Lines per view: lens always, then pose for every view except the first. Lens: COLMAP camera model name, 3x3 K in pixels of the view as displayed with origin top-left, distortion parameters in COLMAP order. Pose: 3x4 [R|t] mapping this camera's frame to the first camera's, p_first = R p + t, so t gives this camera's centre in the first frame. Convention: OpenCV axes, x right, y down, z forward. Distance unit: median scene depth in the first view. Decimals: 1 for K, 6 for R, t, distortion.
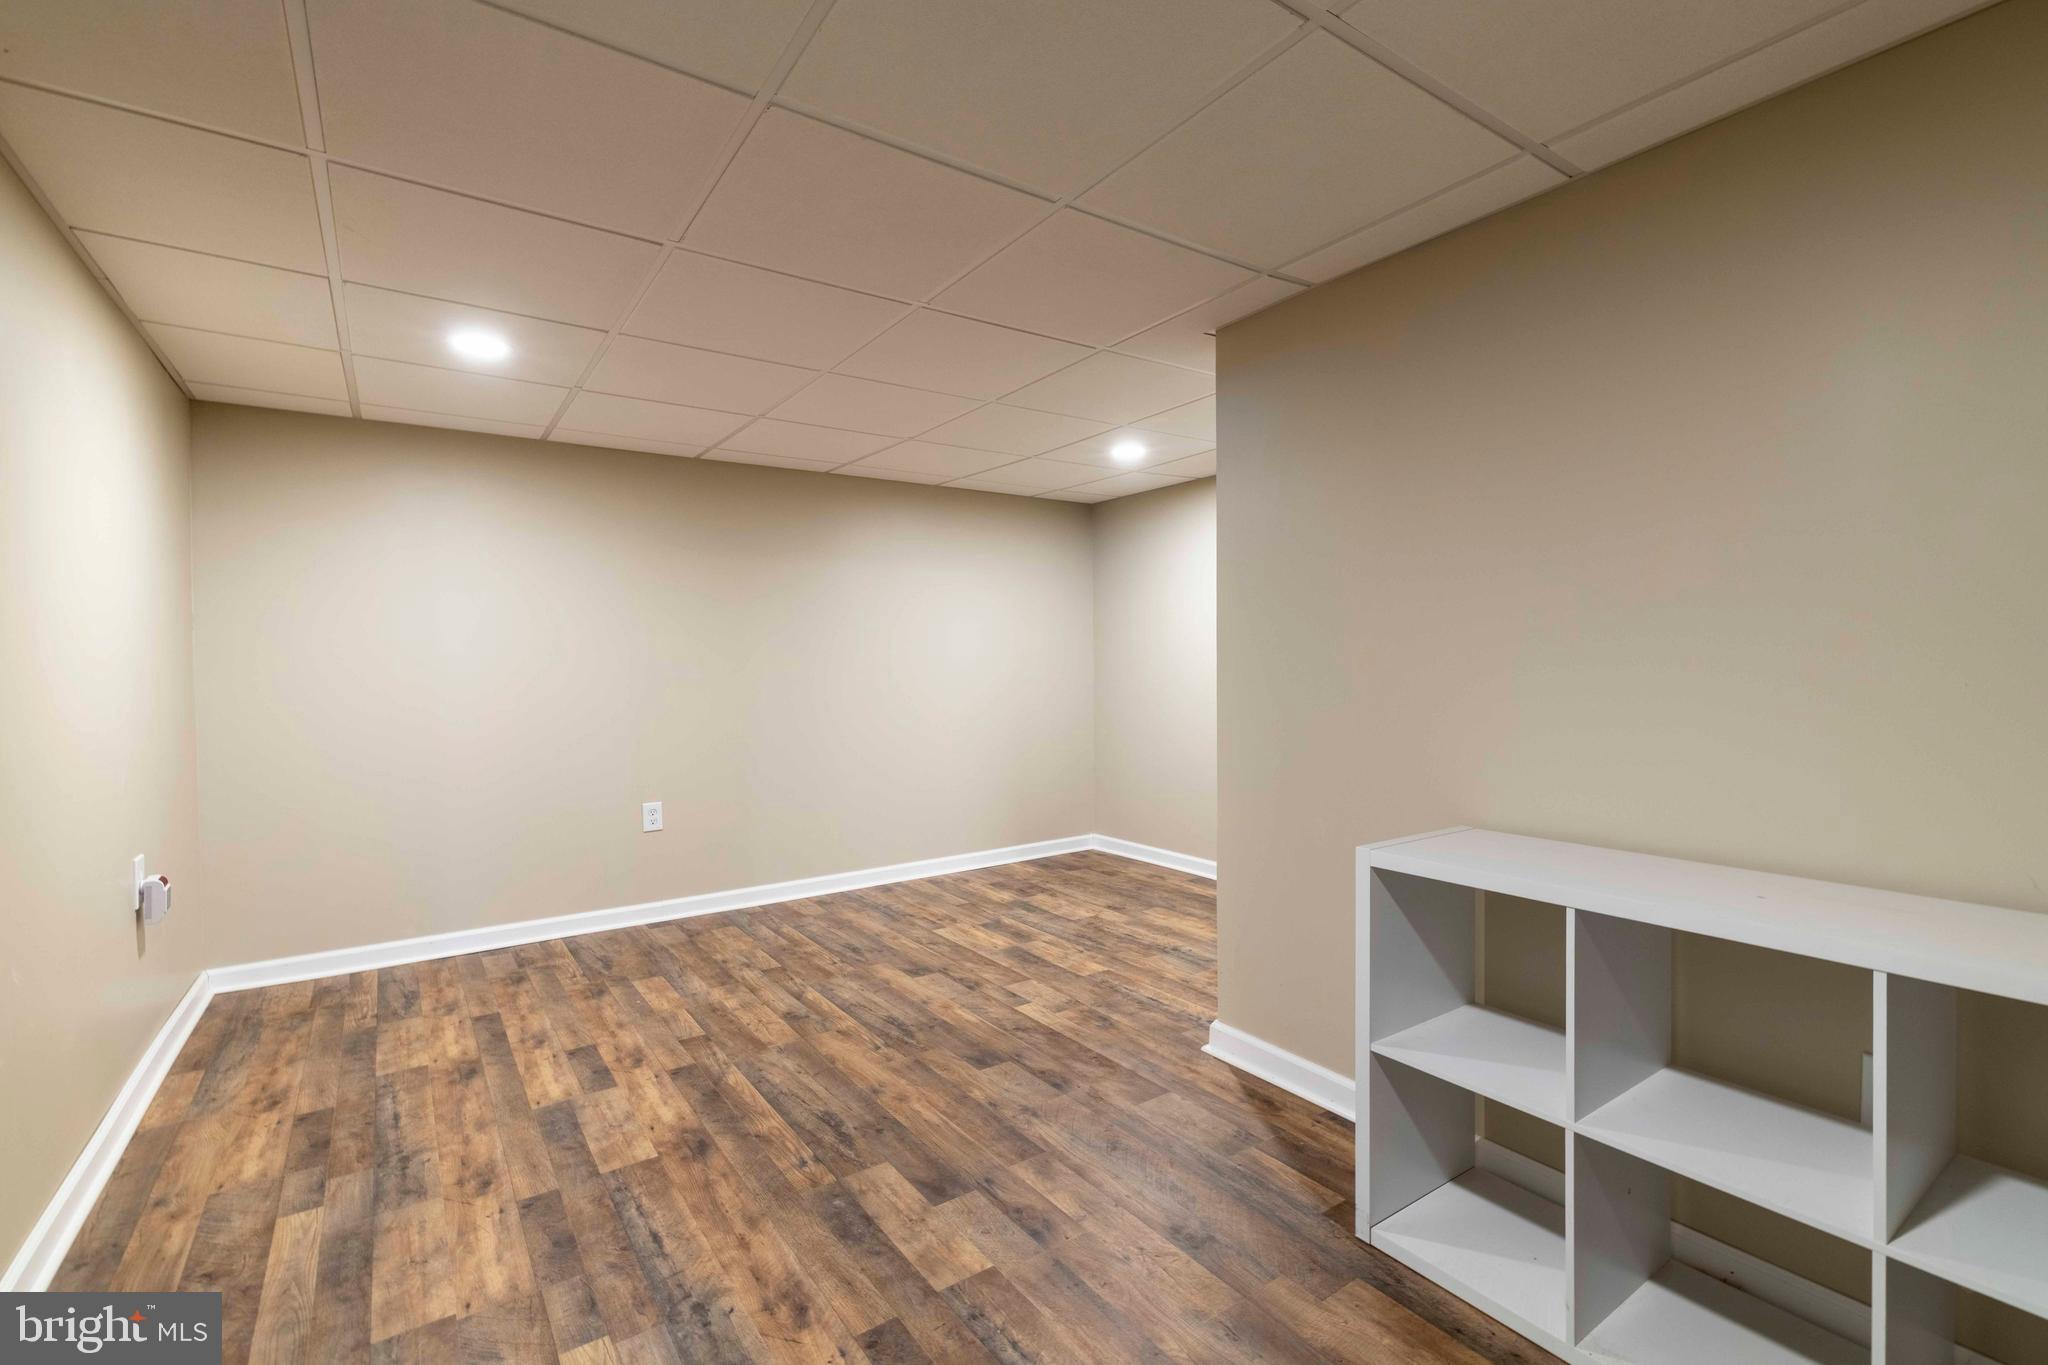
lens RADIAL K [[892.0, 0, 1024.0], [0, 892.0, 682.5], [0, 0, 1]] dist [-0.000961, -0.000135]
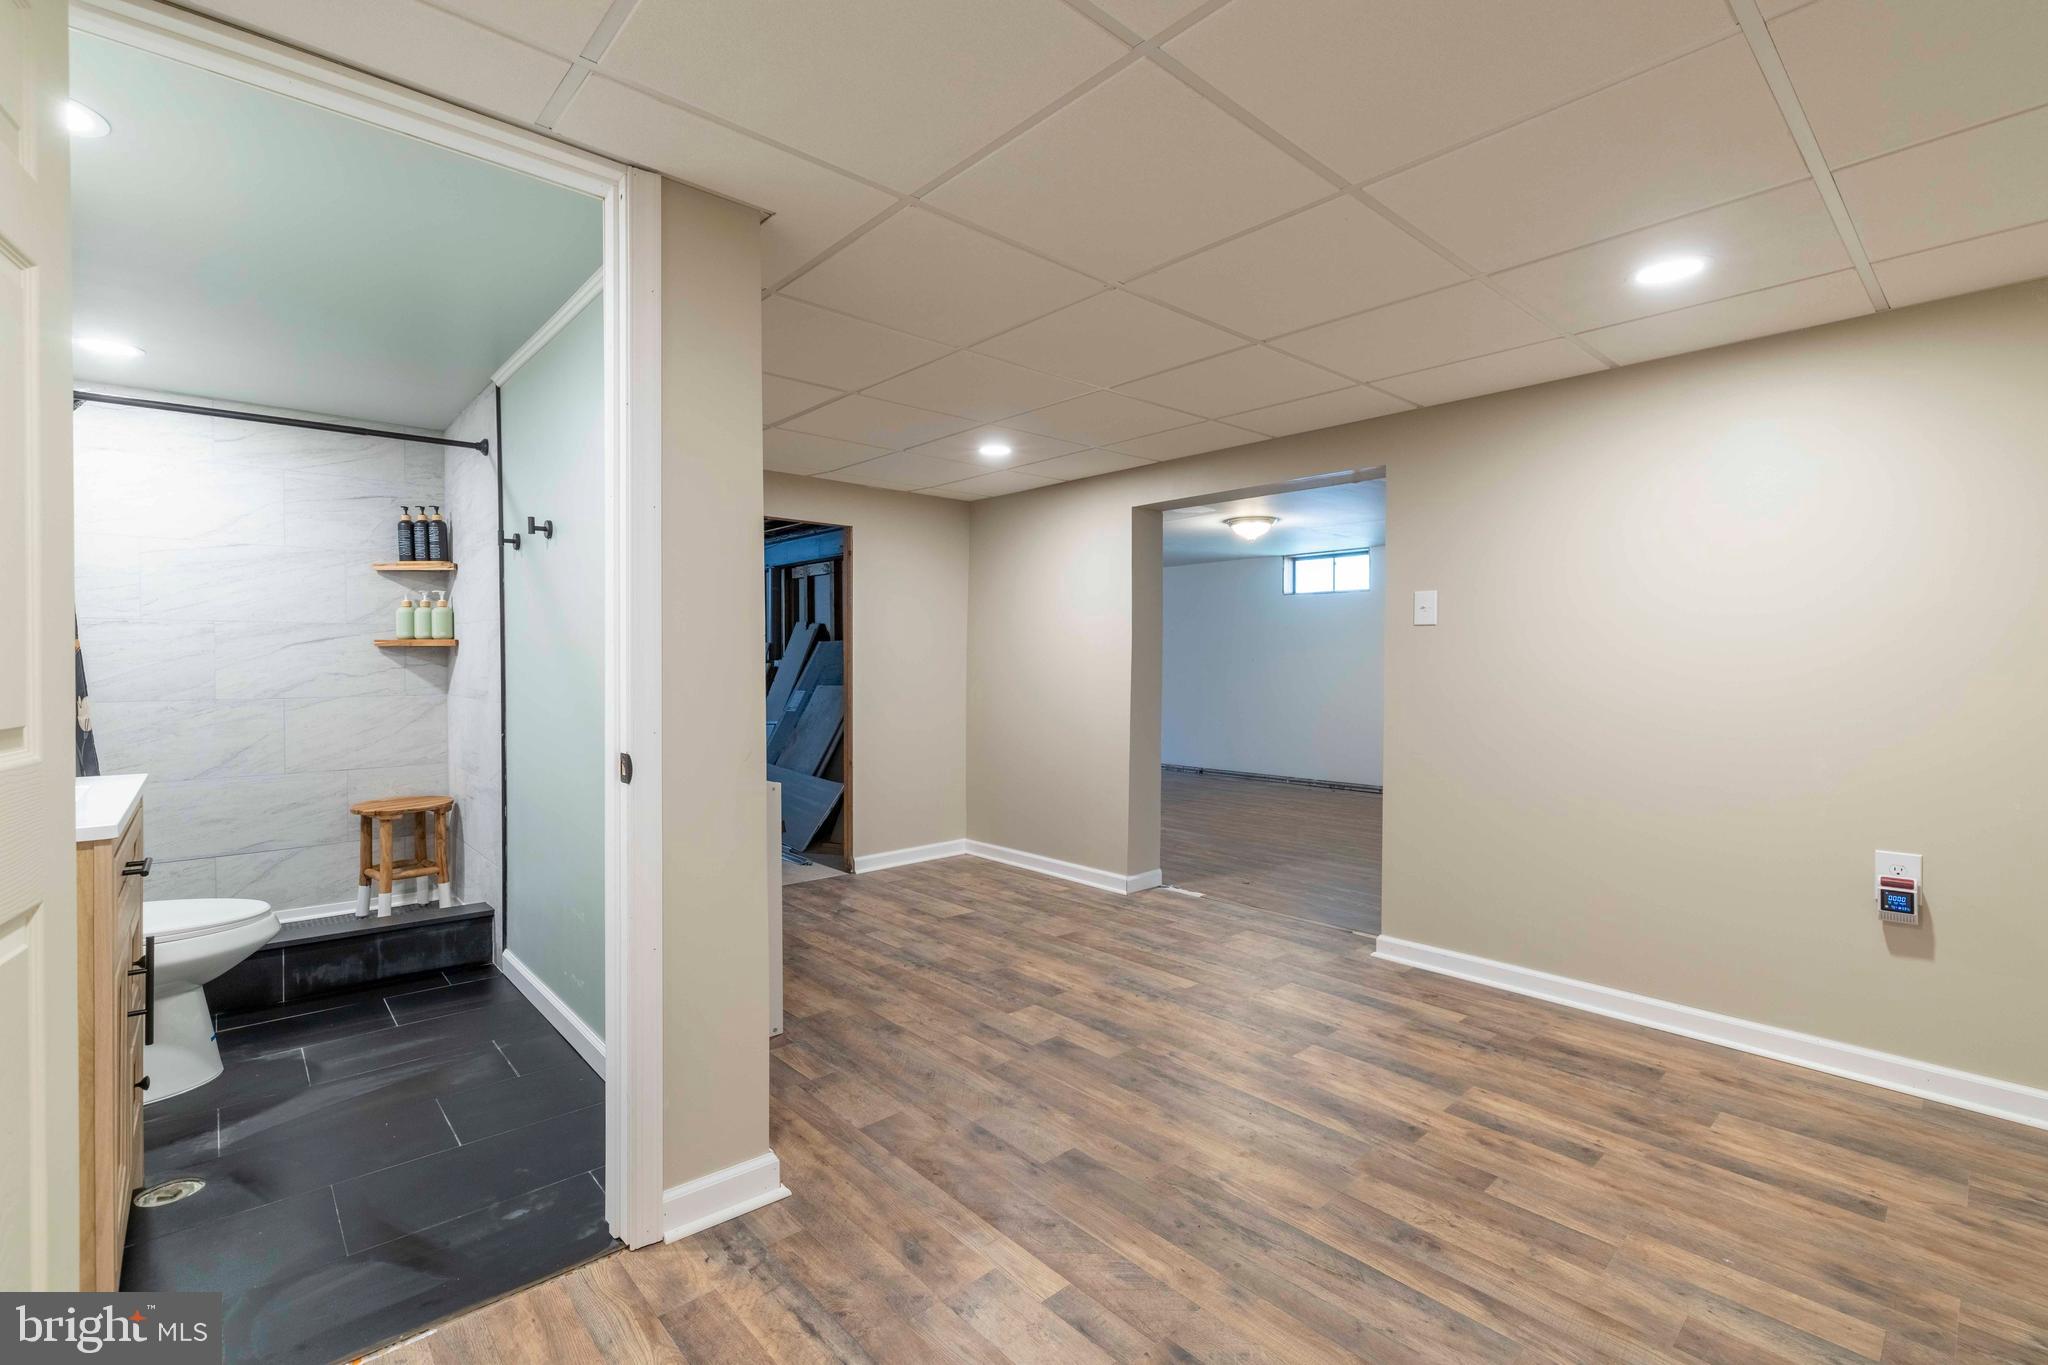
lens RADIAL K [[892.0, 0, 1024.0], [0, 892.0, 682.5], [0, 0, 1]] dist [-0.000961, -0.000135]
pose [[-0.991720, 0.011824, -0.127873, 0.101819], [0.005678, 0.998816, 0.048322, -0.051068], [0.128293, 0.047196, -0.990613, 1.834476]]
